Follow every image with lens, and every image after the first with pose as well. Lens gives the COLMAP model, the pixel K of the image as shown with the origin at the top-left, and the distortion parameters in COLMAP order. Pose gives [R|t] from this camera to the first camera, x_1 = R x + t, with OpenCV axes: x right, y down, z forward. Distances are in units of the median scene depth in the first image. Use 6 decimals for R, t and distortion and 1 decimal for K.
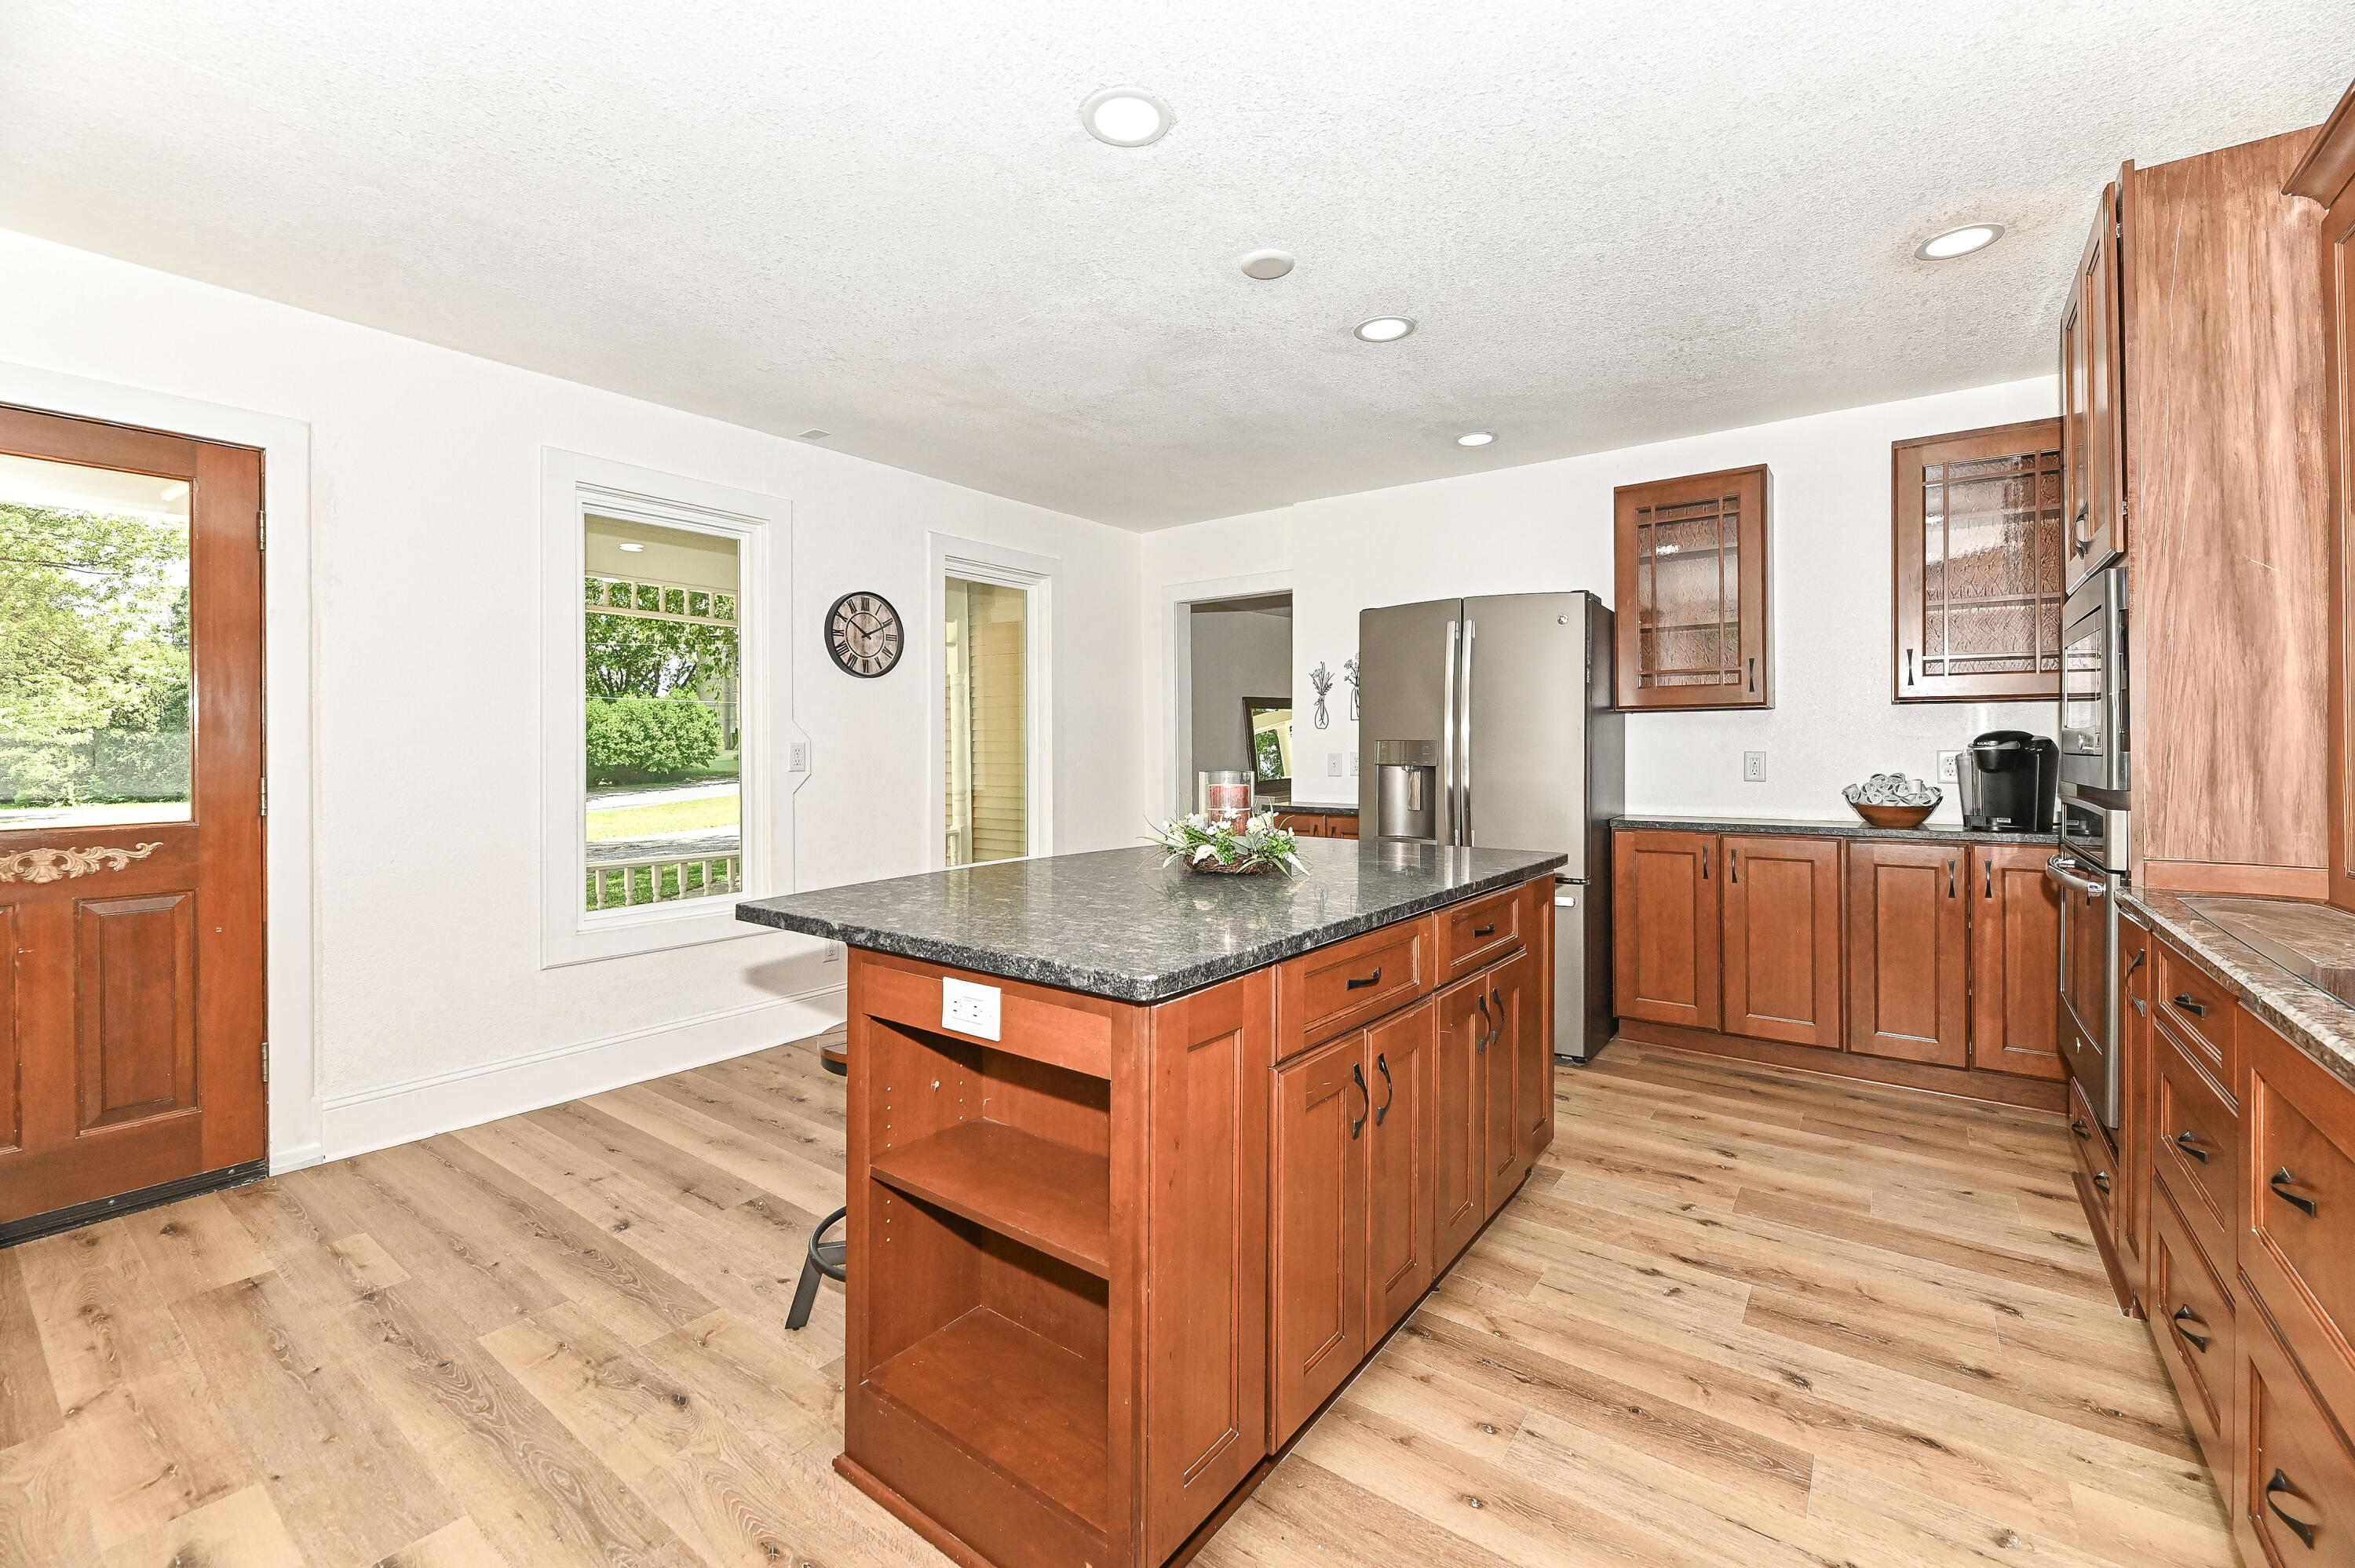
lens RADIAL K [[970.7, 0, 1173.5], [0, 970.7, 747.9], [0, 0, 1]] dist [0.002451, -0.004055]
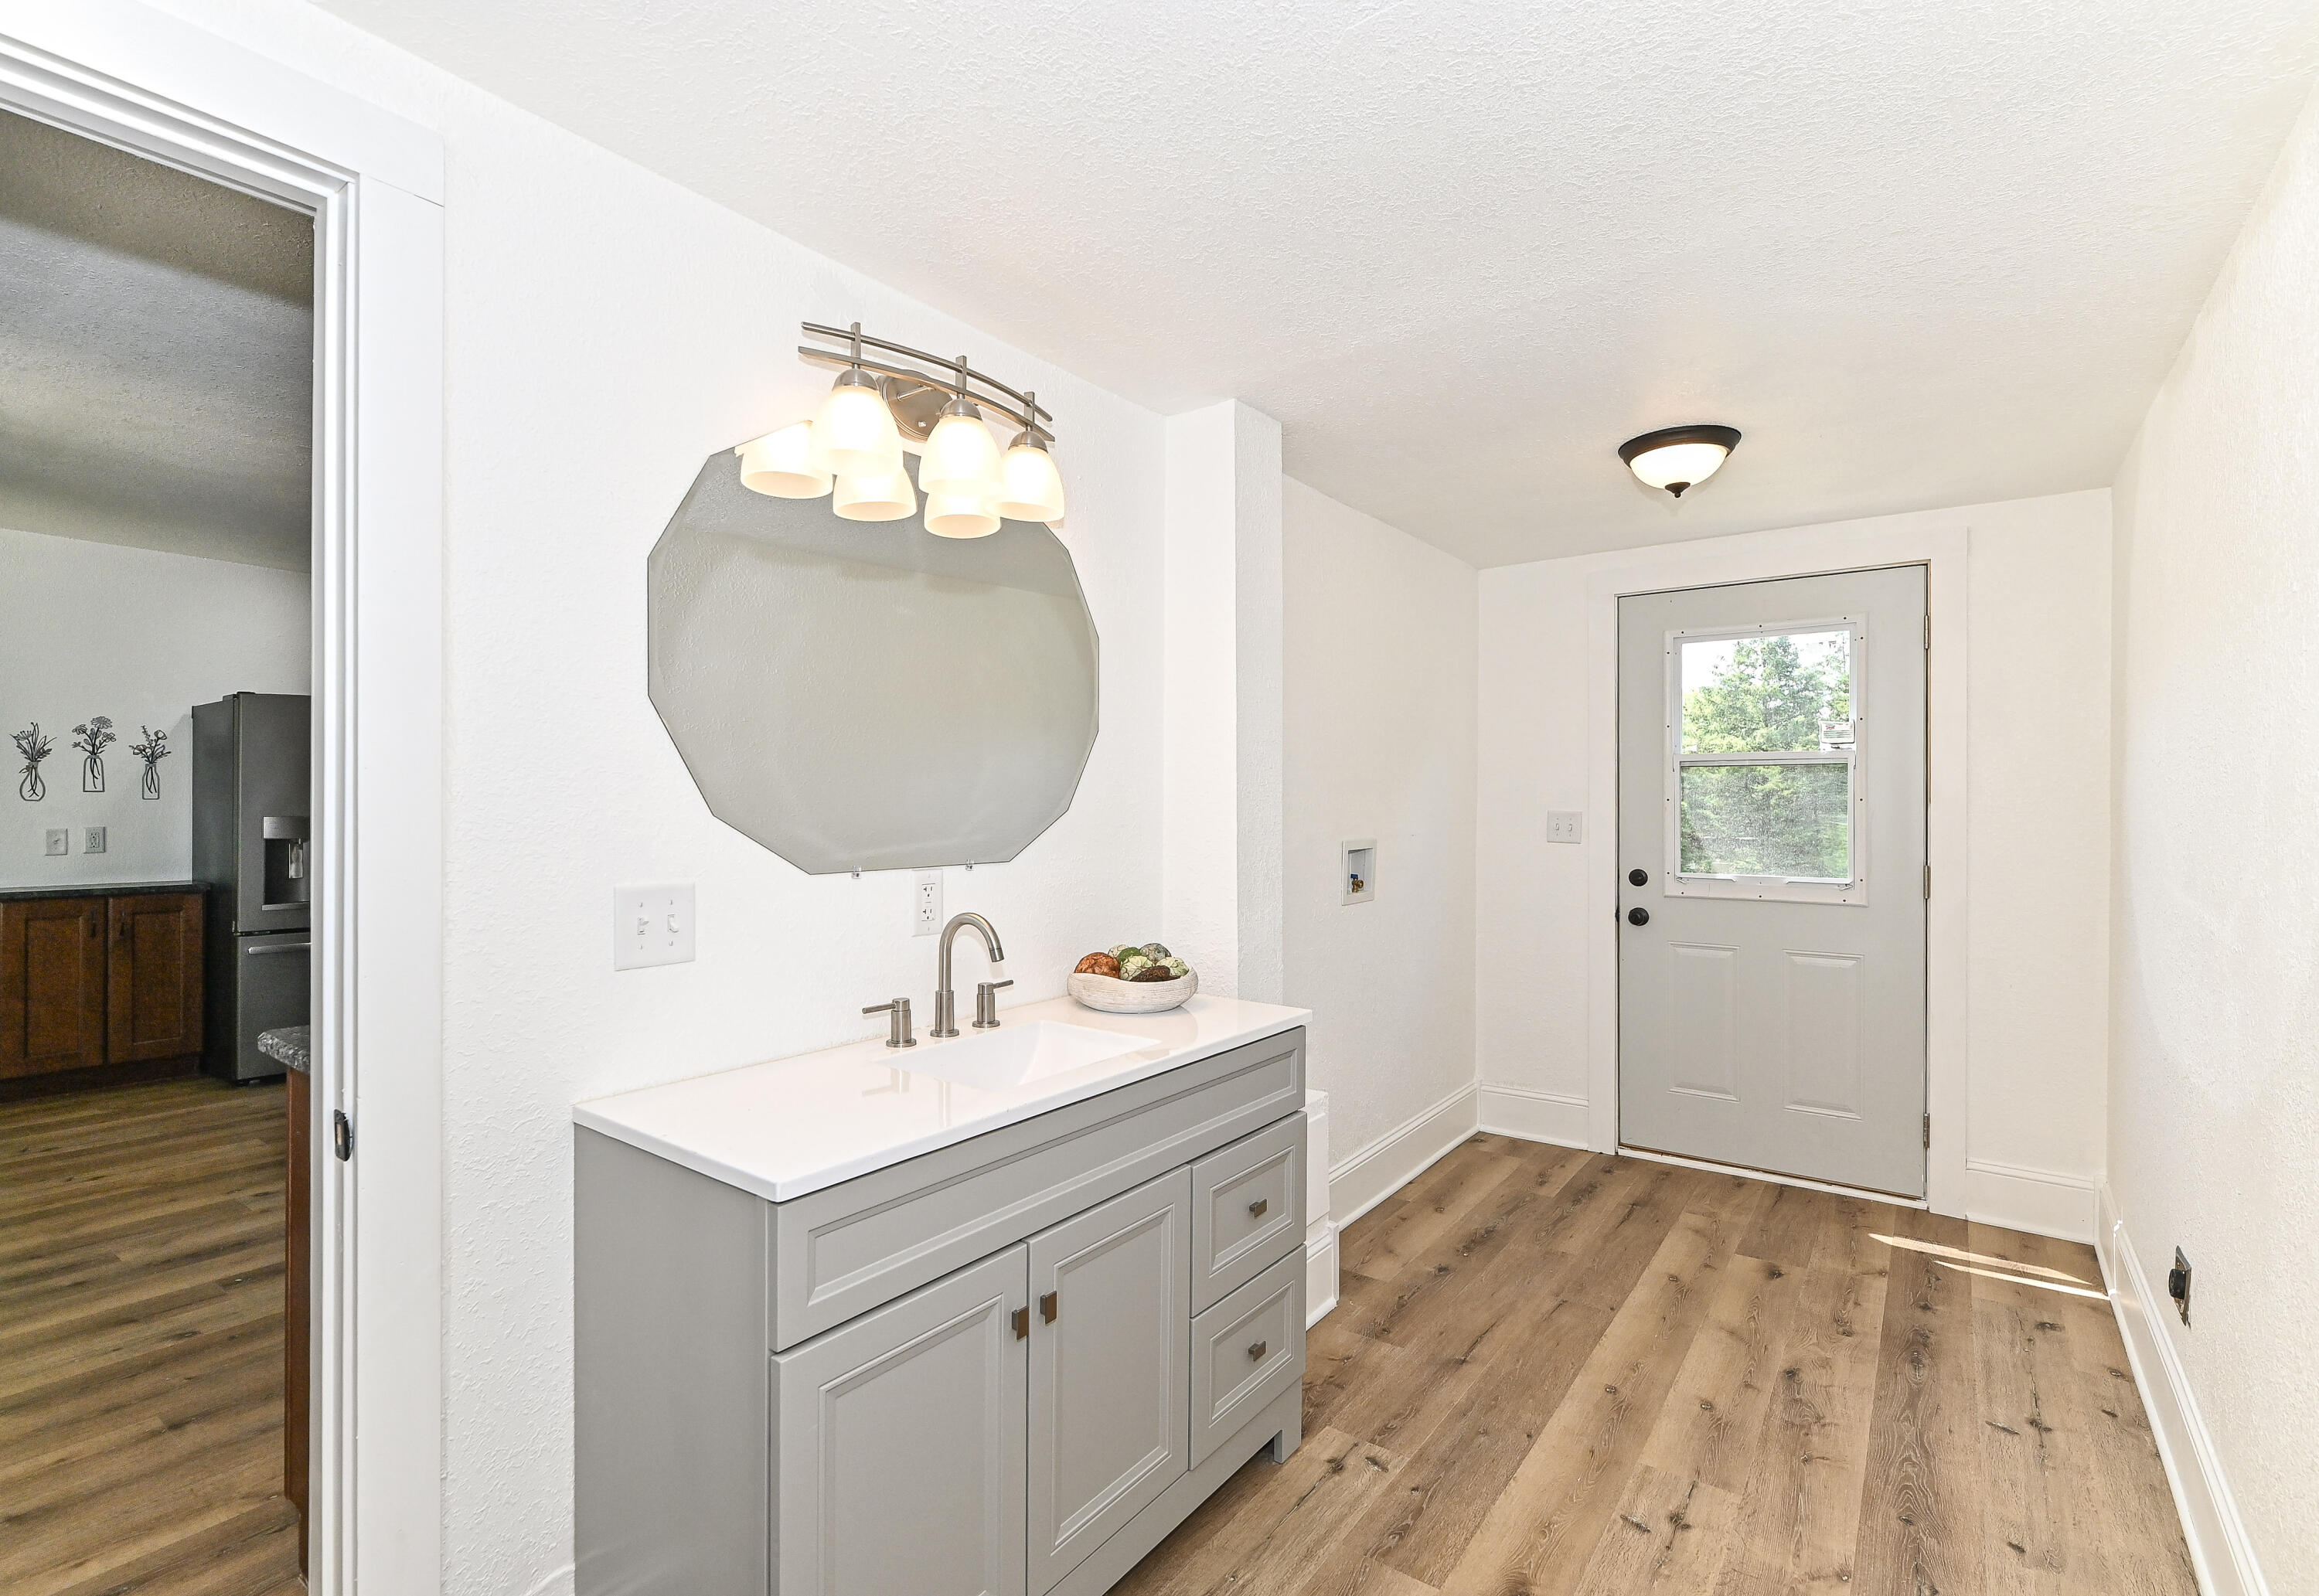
lens RADIAL K [[1063.6, 0, 1159.3], [0, 1063.6, 792.3], [0, 0, 1]] dist [-0.002207, -0.001849]
pose [[-0.012783, 0.002040, 0.999916, -1.413460], [-0.003961, 0.999990, -0.002091, -0.051492], [-0.999910, -0.003987, -0.012775, 0.023801]]
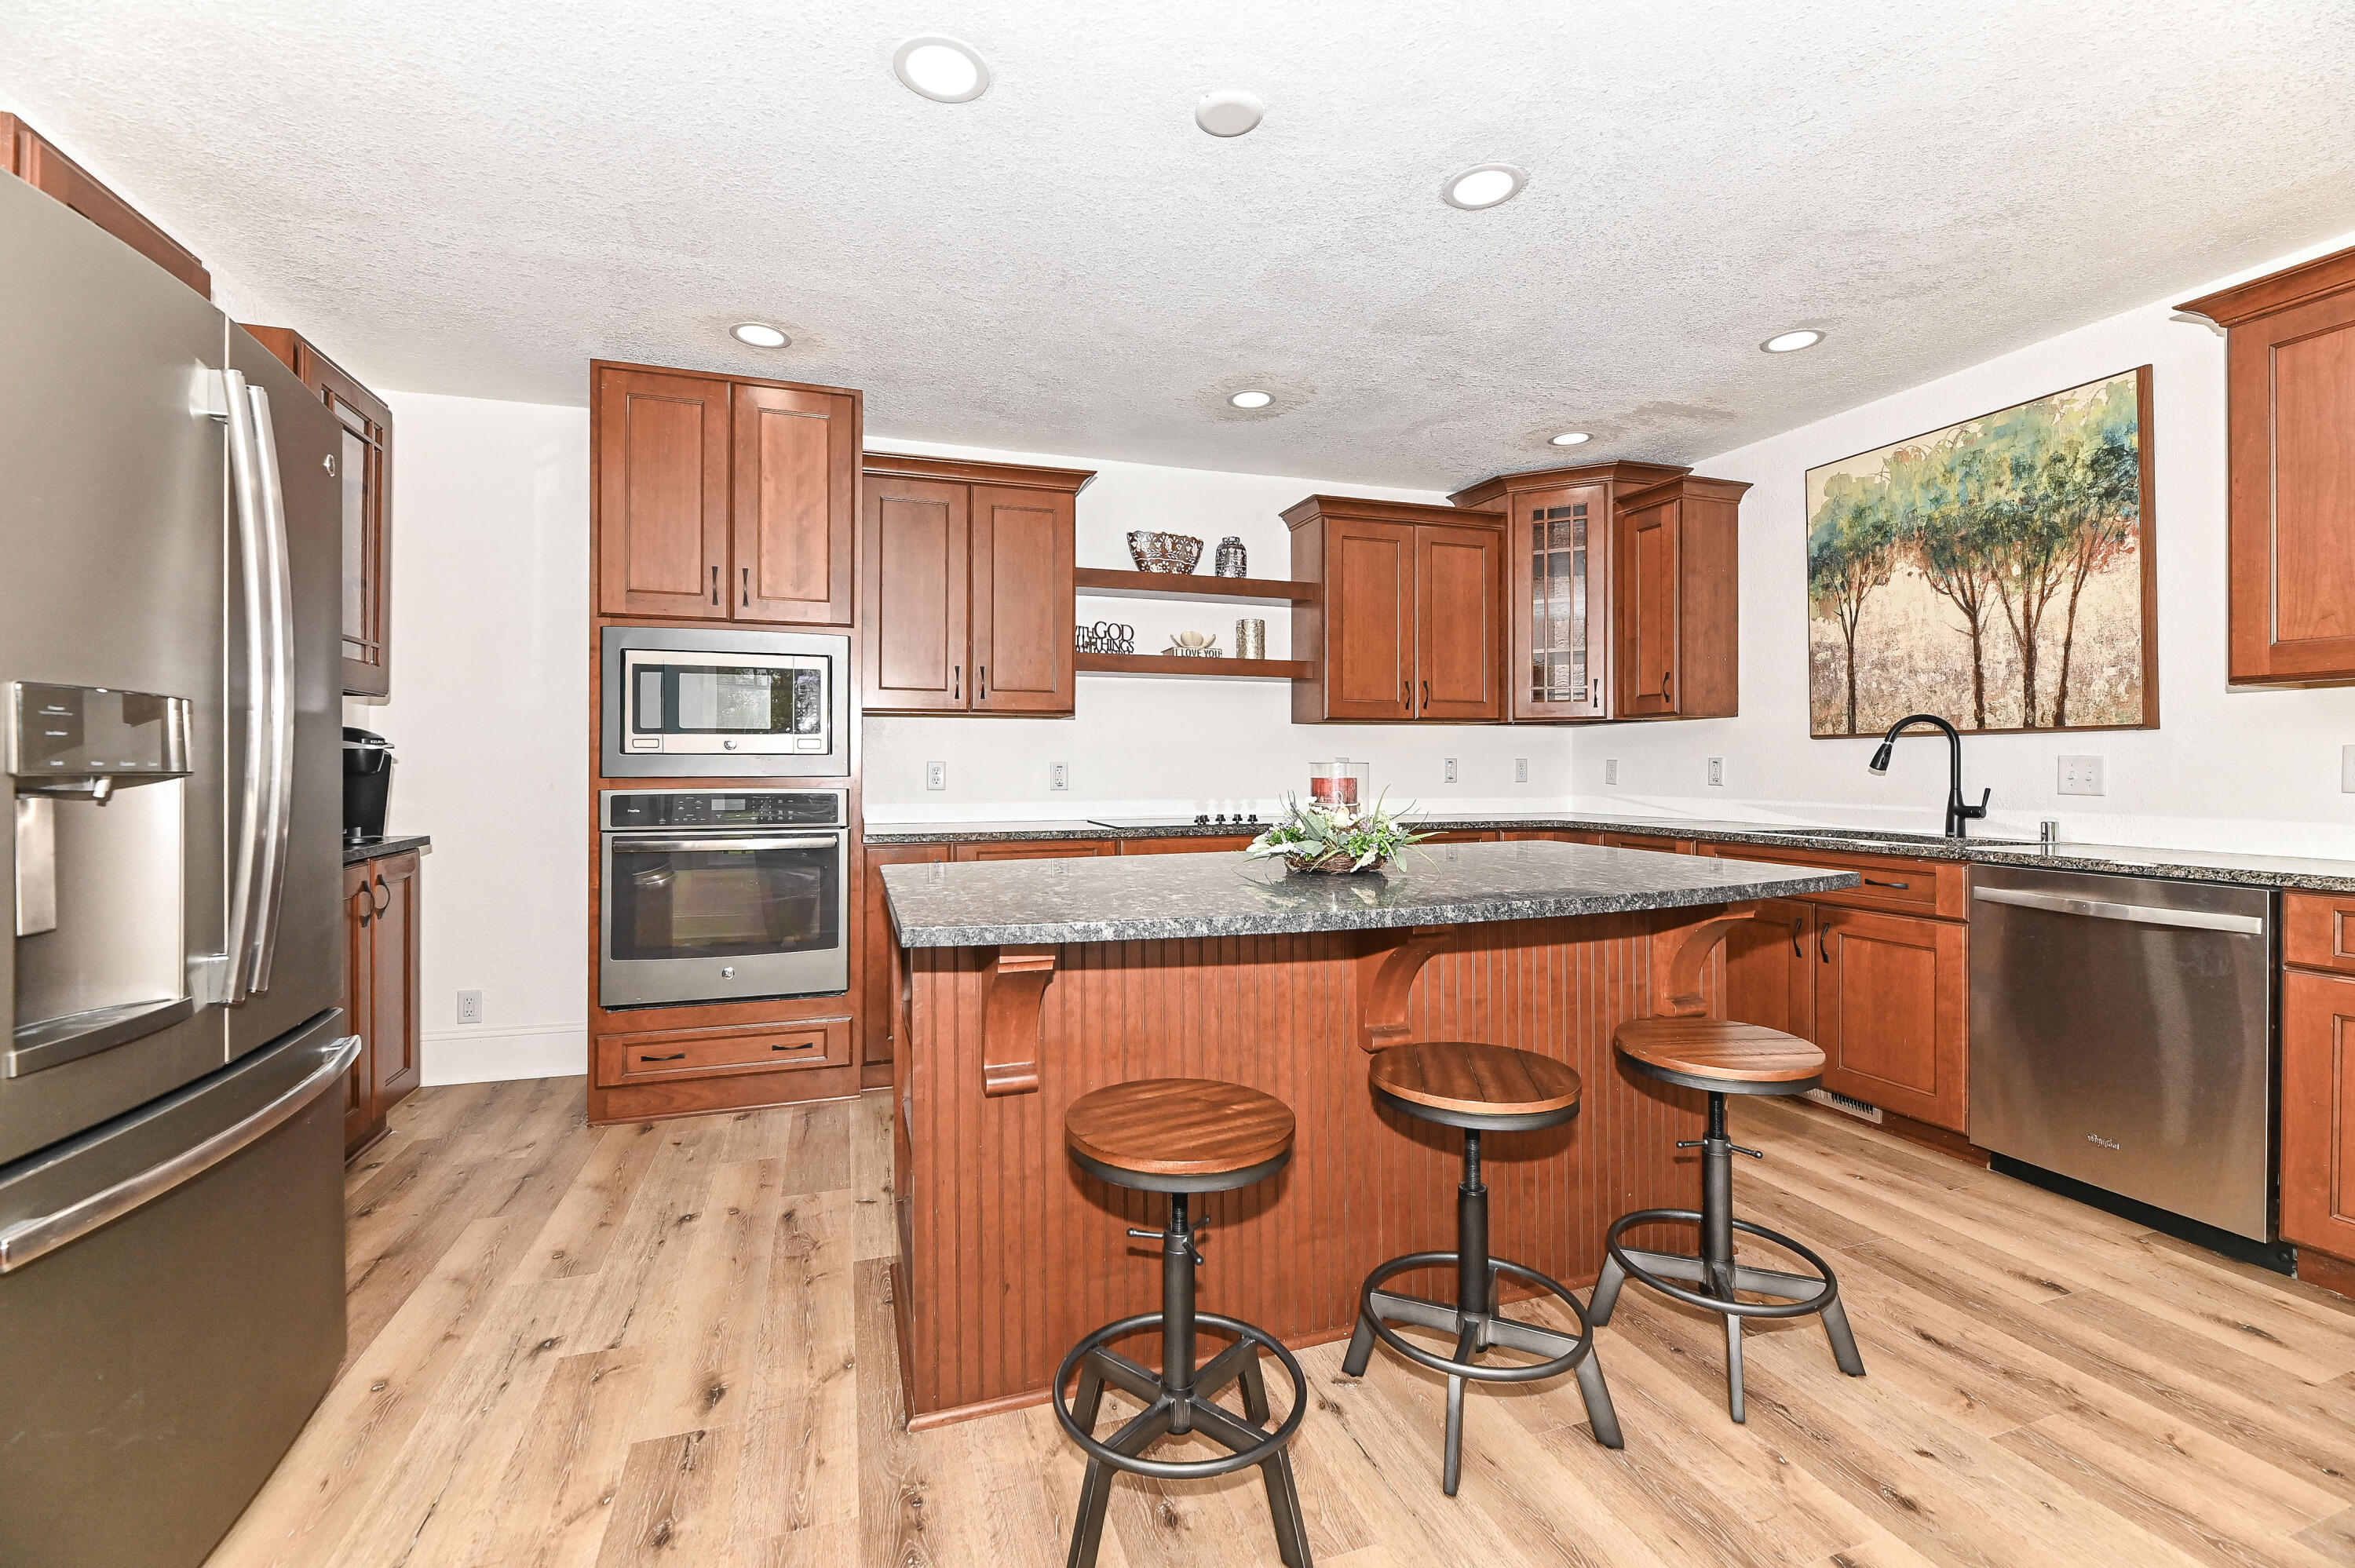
lens RADIAL K [[970.7, 0, 1167.1], [0, 970.7, 762.3], [0, 0, 1]] dist [0.002451, -0.004055]
pose [[-0.819335, 0.005127, 0.573292, -0.271142], [0.002620, 0.999983, -0.005199, 0.022416], [-0.573309, -0.002758, -0.819335, 1.474714]]
